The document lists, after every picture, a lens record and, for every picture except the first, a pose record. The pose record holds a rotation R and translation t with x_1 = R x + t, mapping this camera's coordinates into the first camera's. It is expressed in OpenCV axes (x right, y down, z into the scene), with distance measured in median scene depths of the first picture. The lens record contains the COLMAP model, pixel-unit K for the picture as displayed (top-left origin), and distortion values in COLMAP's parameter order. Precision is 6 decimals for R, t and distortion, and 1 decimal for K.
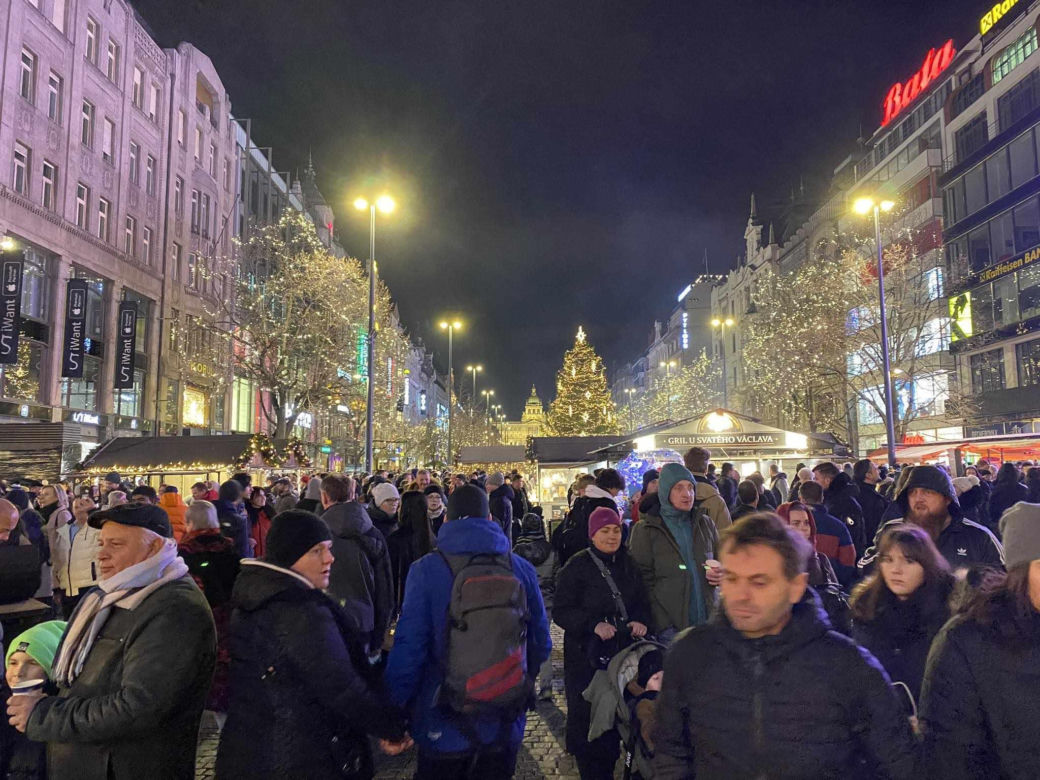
lens RADIAL K [[763.3, 0, 520.0], [0, 763.3, 390.0], [0, 0, 1]] dist [0.094978, -0.111129]
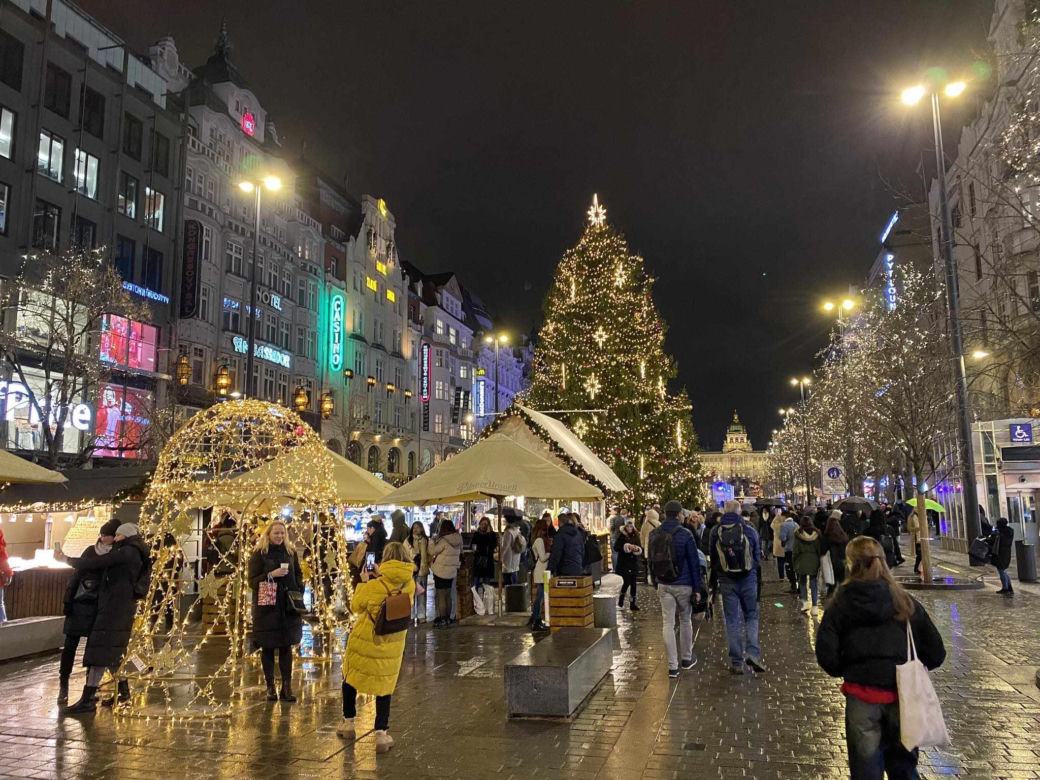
lens RADIAL K [[763.3, 0, 520.0], [0, 763.3, 390.0], [0, 0, 1]] dist [0.094978, -0.111129]
pose [[0.964079, -0.040087, -0.262572, 0.151478], [0.028754, 0.998487, -0.046863, 0.053588], [0.264053, 0.037630, 0.963774, 0.551799]]
